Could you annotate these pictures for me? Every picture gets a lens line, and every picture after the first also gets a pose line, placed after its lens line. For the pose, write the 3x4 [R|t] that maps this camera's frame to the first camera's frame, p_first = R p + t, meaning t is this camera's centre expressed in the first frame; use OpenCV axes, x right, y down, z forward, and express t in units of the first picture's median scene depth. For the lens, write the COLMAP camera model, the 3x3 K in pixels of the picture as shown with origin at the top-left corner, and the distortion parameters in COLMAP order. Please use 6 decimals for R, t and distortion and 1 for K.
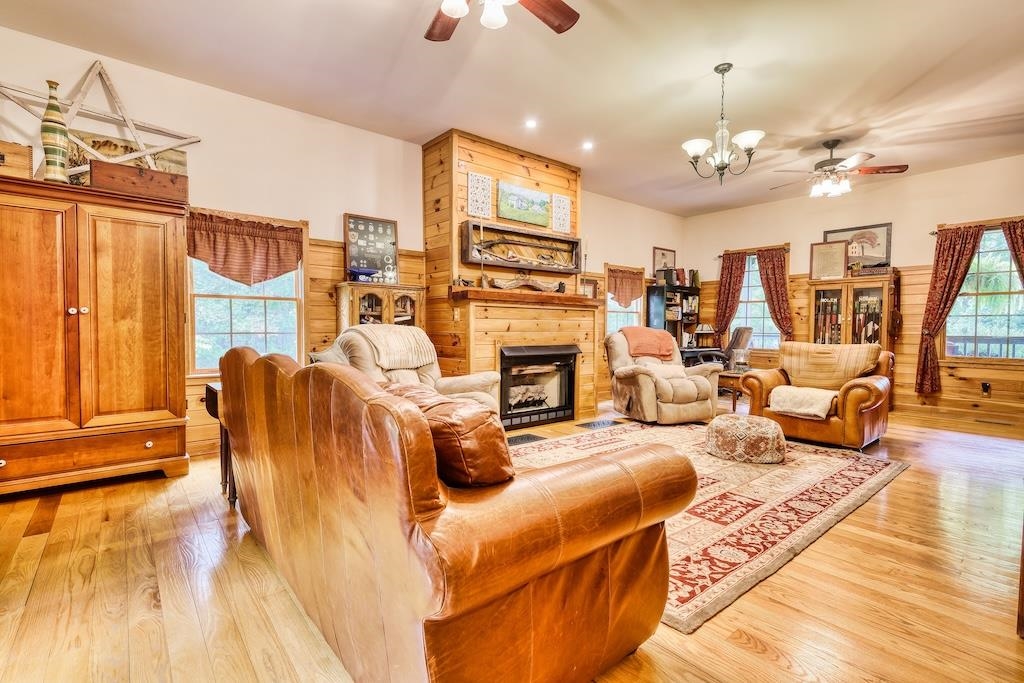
lens RADIAL K [[470.9, 0, 510.3], [0, 470.9, 341.0], [0, 0, 1]] dist [-0.000639, 0.000420]
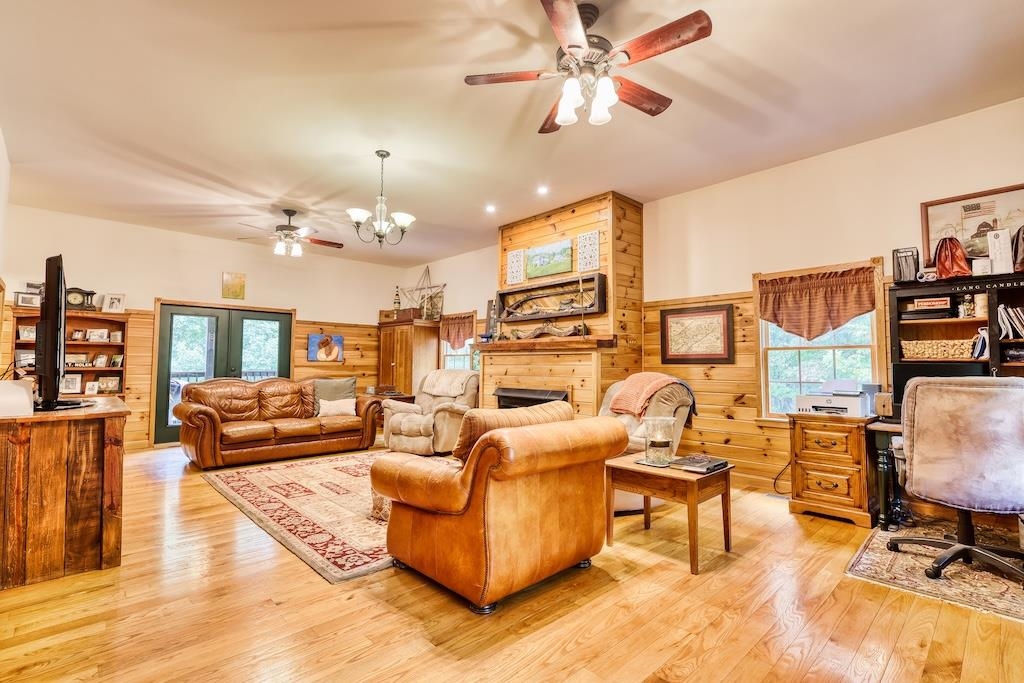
lens RADIAL K [[470.9, 0, 510.7], [0, 470.9, 342.1], [0, 0, 1]] dist [-0.000639, 0.000420]
pose [[0.070054, -0.054772, -0.996038, 1.141150], [-0.033949, 0.997782, -0.057256, -0.034810], [0.996965, 0.037826, 0.068039, 0.880513]]
